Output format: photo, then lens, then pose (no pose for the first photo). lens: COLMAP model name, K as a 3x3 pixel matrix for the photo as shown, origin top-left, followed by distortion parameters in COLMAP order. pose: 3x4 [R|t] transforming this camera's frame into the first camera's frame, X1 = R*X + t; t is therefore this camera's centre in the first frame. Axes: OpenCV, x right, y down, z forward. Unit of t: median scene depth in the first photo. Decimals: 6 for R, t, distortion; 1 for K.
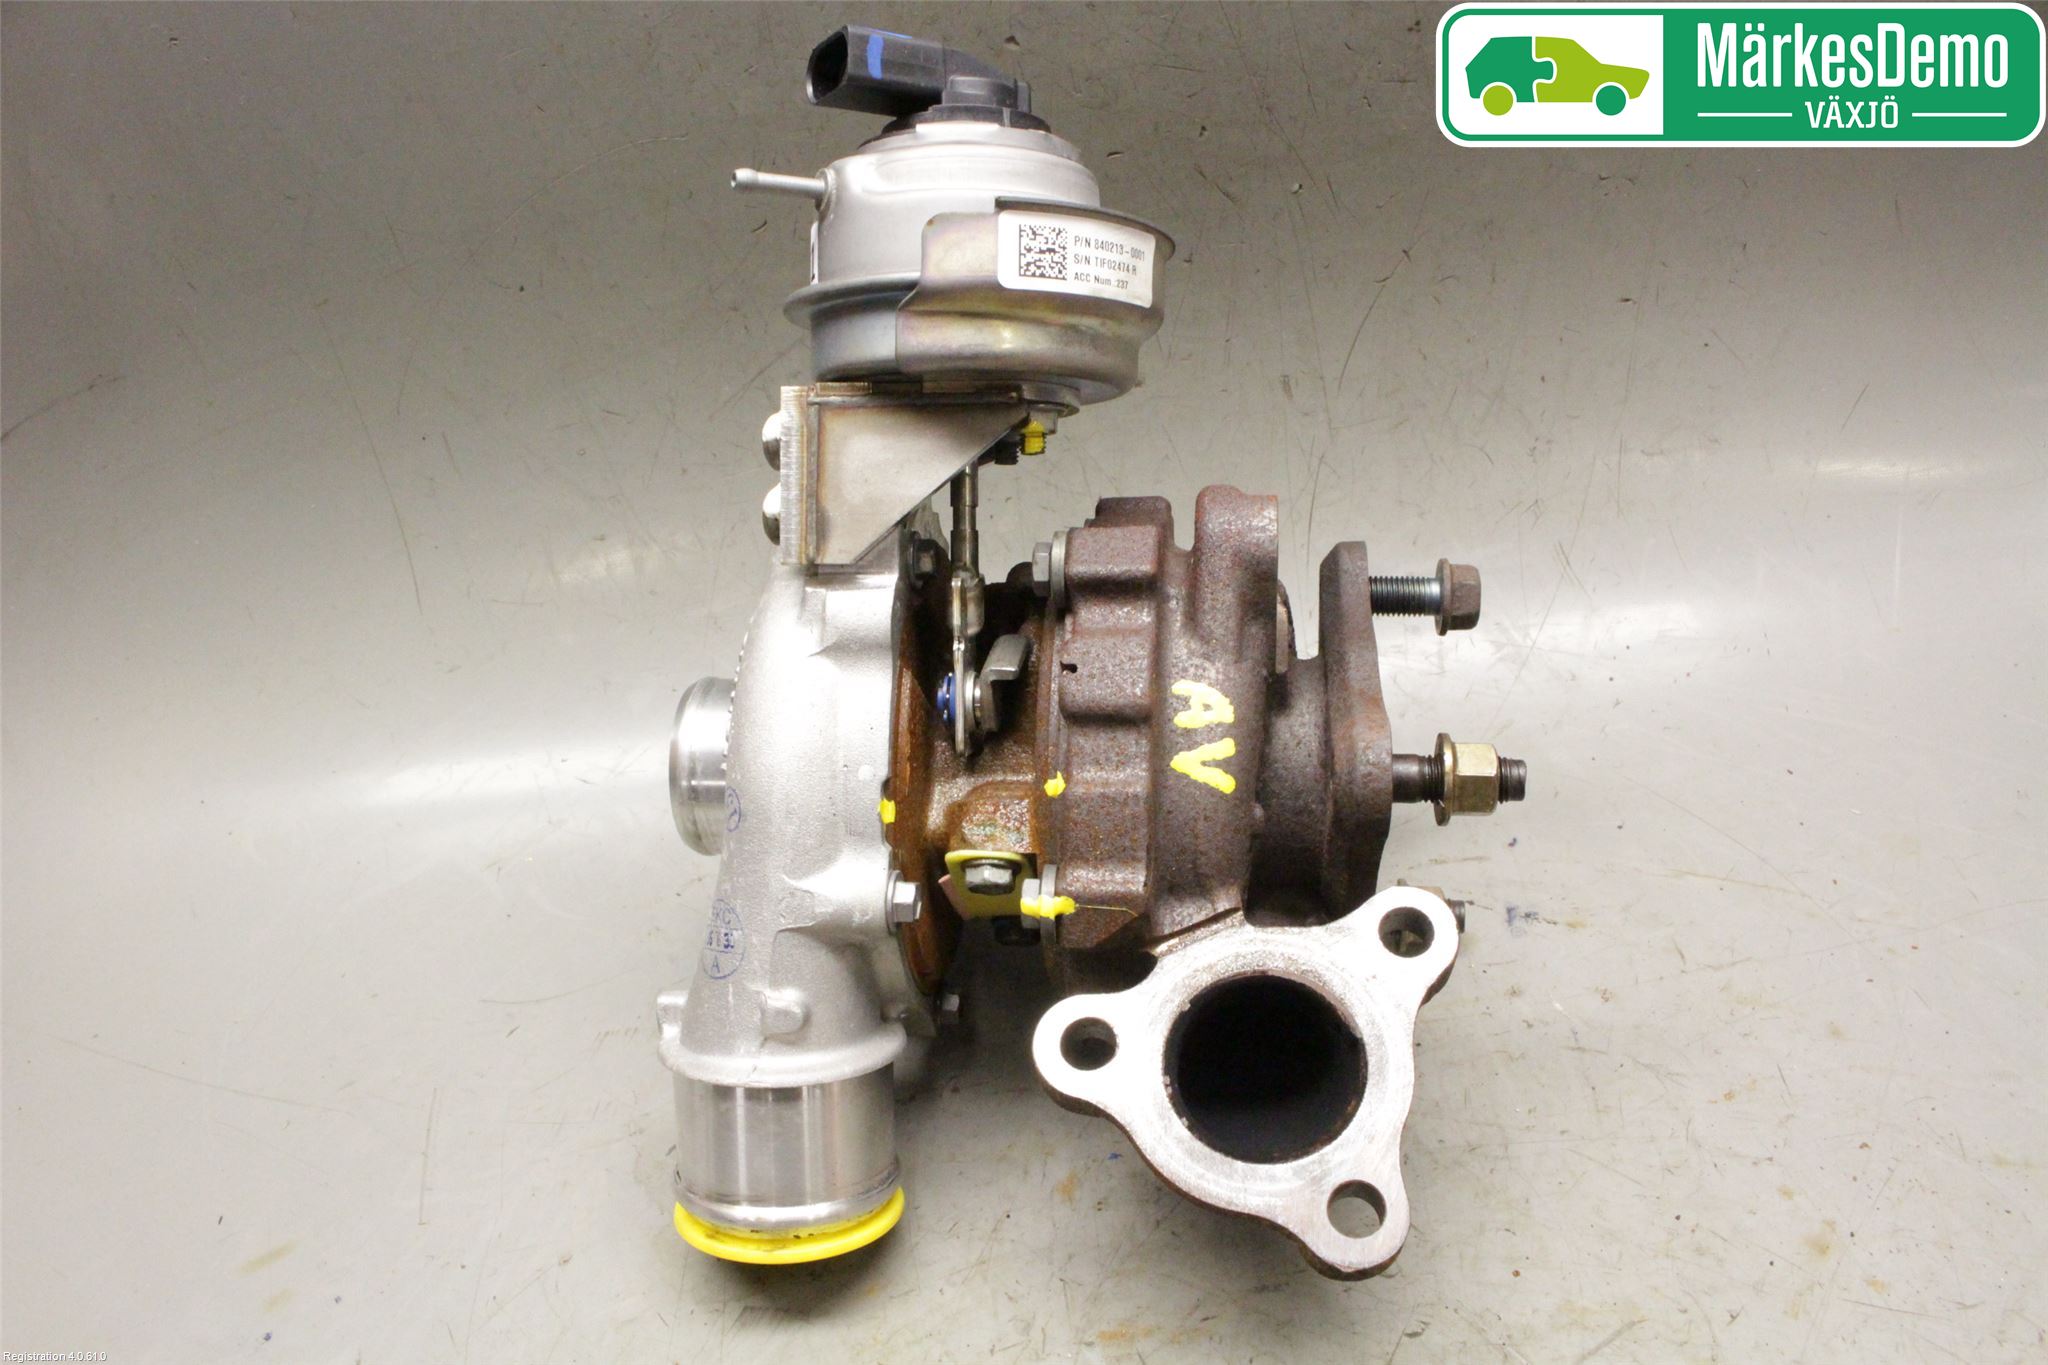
lens RADIAL K [[1691.6, 0, 1024.0], [0, 1691.6, 682.5], [0, 0, 1]] dist [-0.141780, 0.101468]
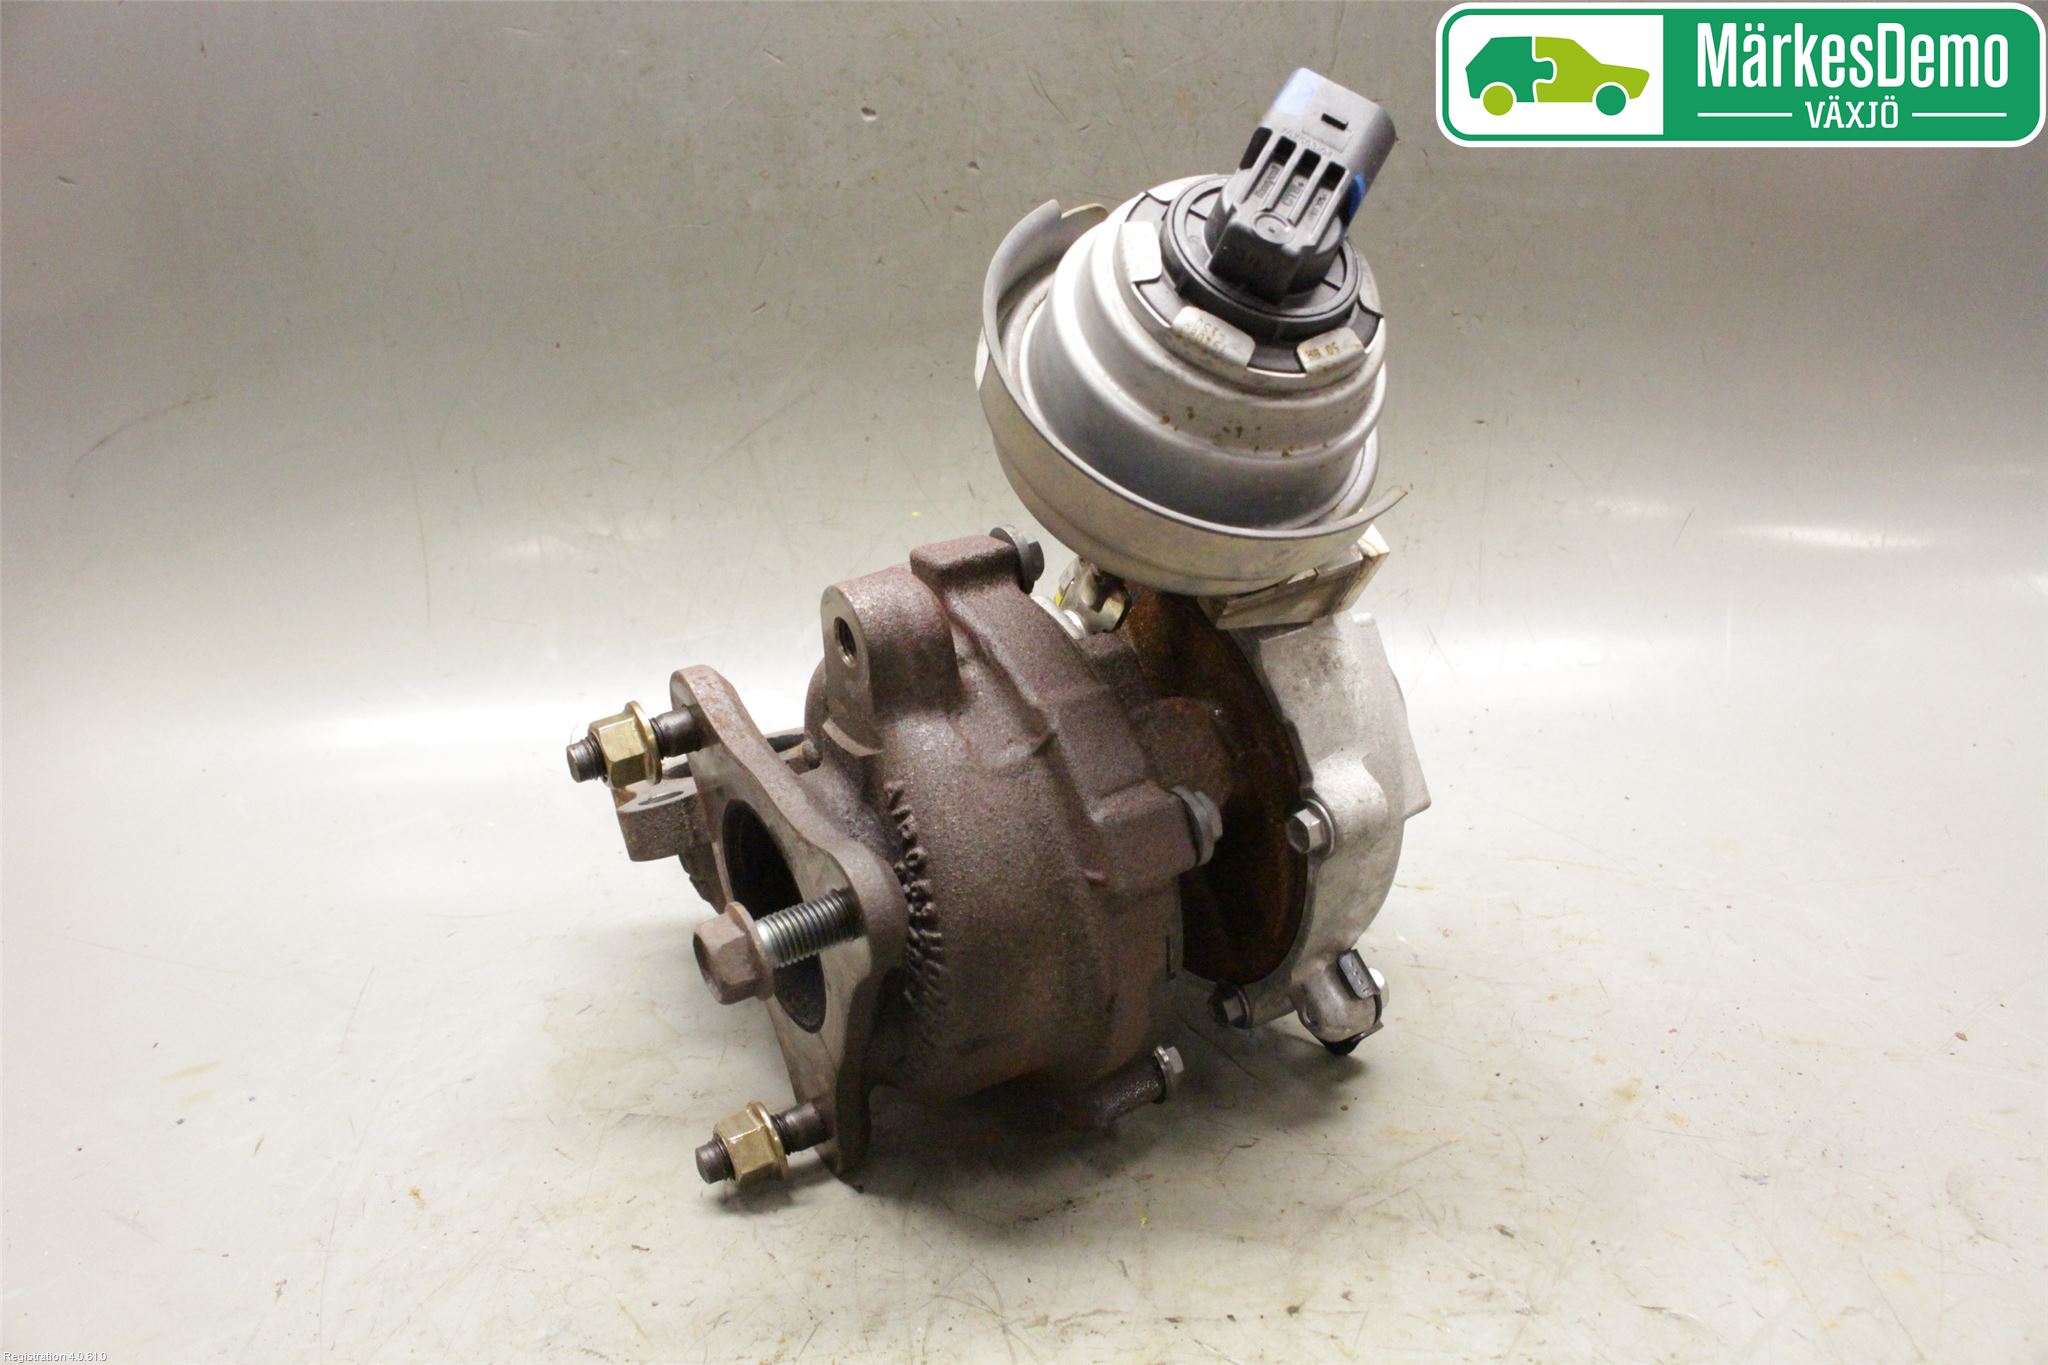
lens RADIAL K [[1691.6, 0, 1024.0], [0, 1691.6, 682.5], [0, 0, 1]] dist [-0.141780, 0.101468]
pose [[0.997816, 0.065113, -0.011083, 0.070401], [-0.065521, 0.954605, -0.290580, 0.352743], [-0.008341, 0.290672, 0.956786, -0.098207]]
